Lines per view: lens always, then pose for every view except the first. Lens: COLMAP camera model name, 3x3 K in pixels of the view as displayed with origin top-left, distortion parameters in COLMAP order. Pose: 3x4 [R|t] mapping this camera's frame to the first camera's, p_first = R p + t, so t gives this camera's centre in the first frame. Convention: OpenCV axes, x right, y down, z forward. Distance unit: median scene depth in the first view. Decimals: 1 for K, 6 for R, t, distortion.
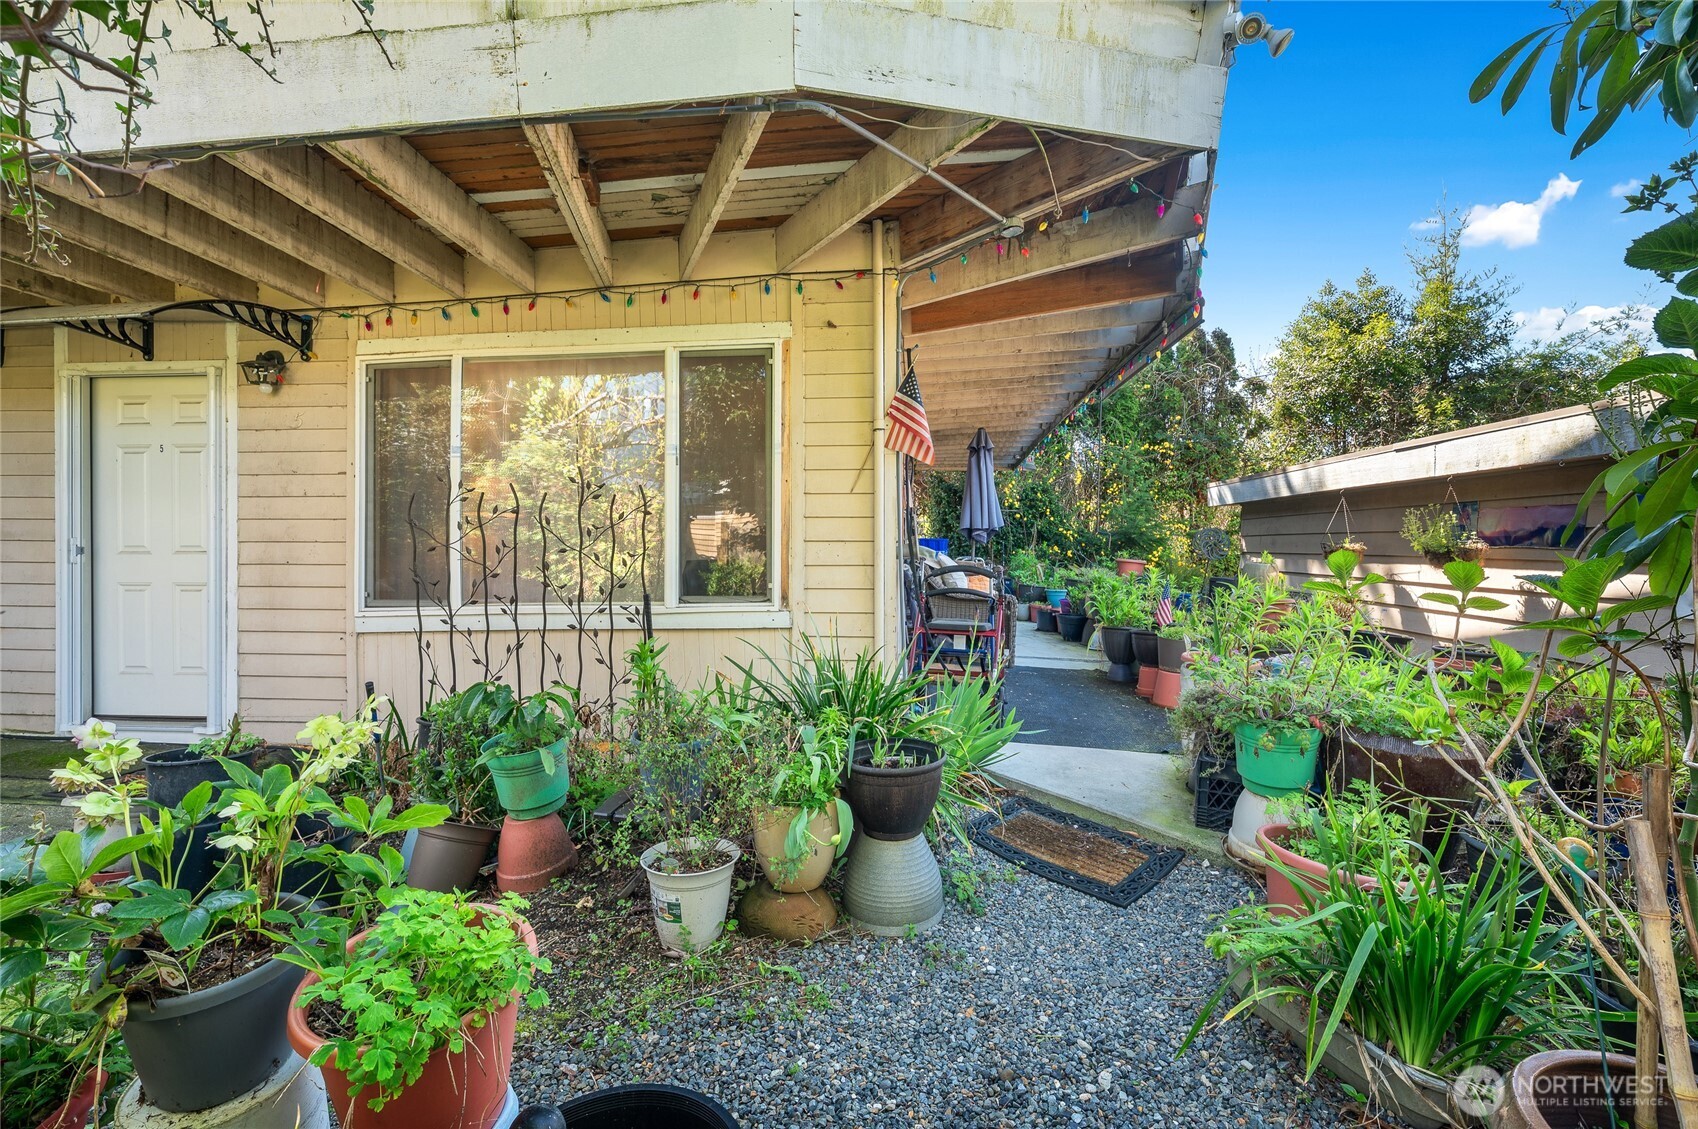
lens RADIAL K [[757.0, 0, 849.0], [0, 757.0, 564.5], [0, 0, 1]] dist [0.000592, -0.000111]
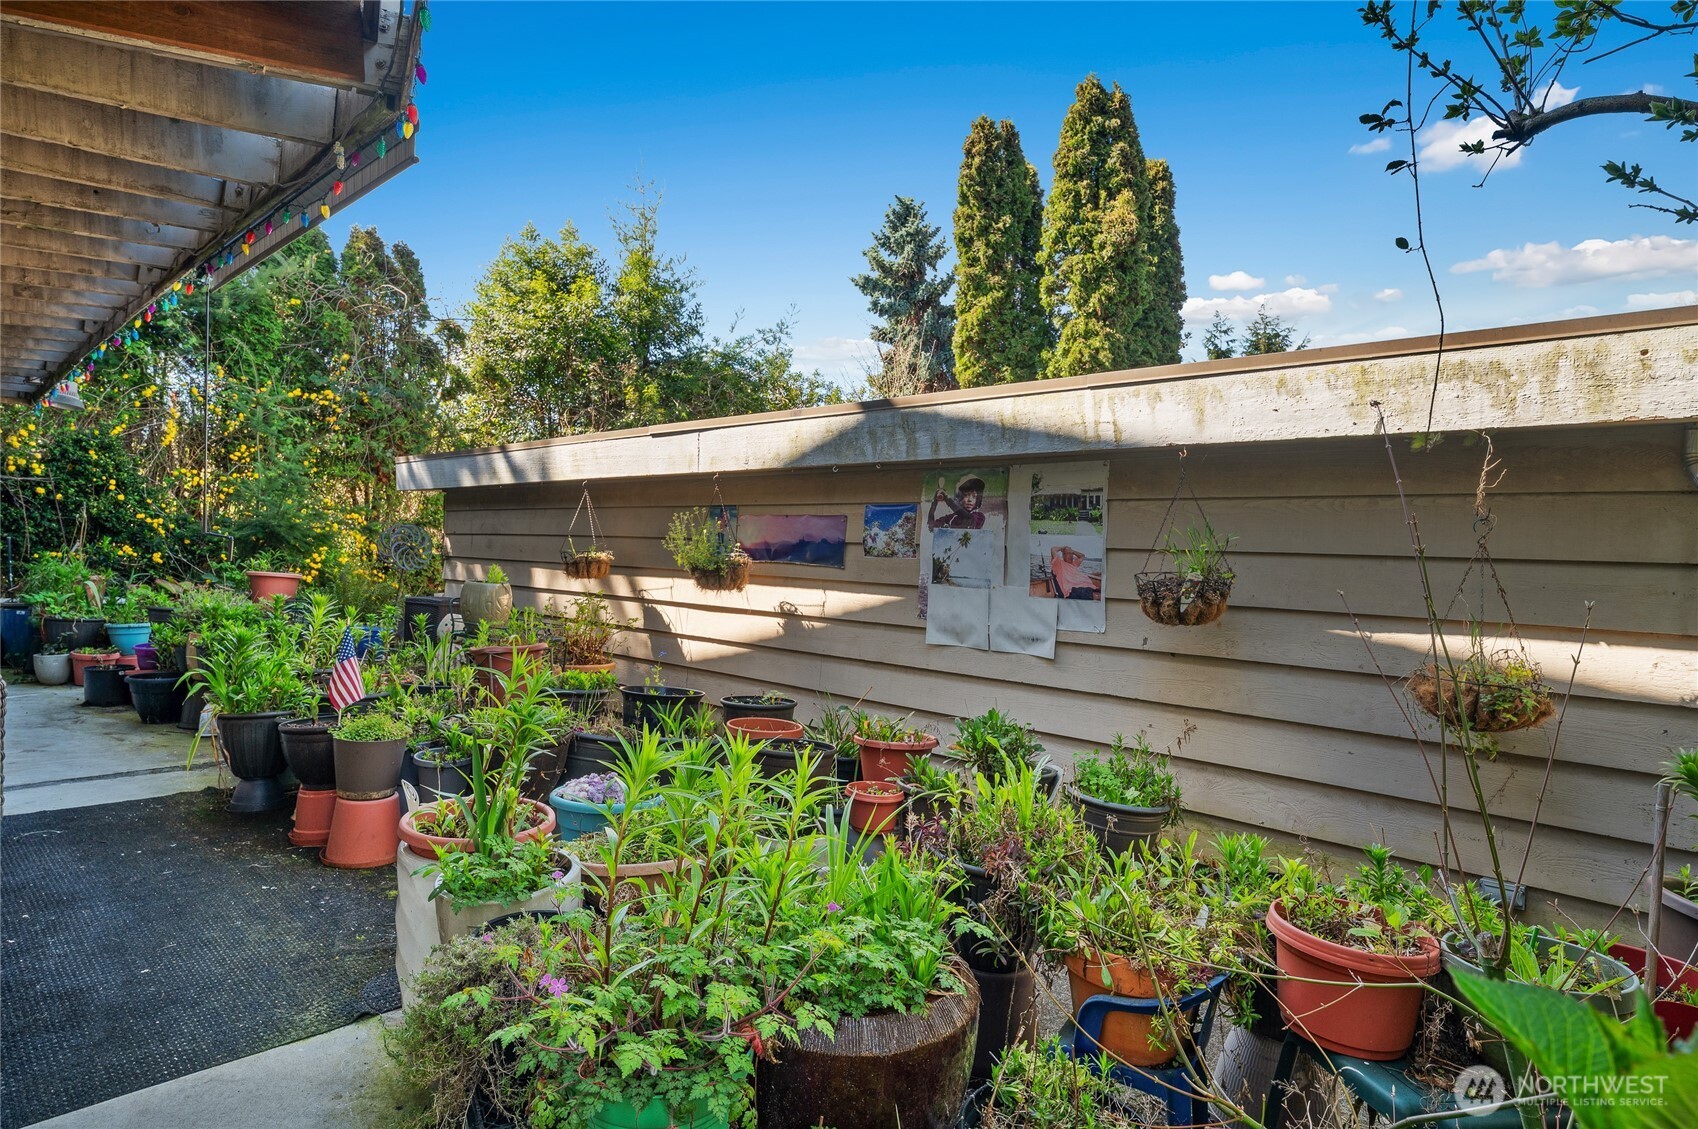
lens RADIAL K [[904.7, 0, 849.0], [0, 904.7, 564.5], [0, 0, 1]] dist [0.001786, -0.001393]
pose [[0.603320, -0.020068, 0.797247, 0.052431], [0.009180, 0.999792, 0.018219, -0.016699], [-0.797446, -0.003673, 0.603379, 0.142285]]
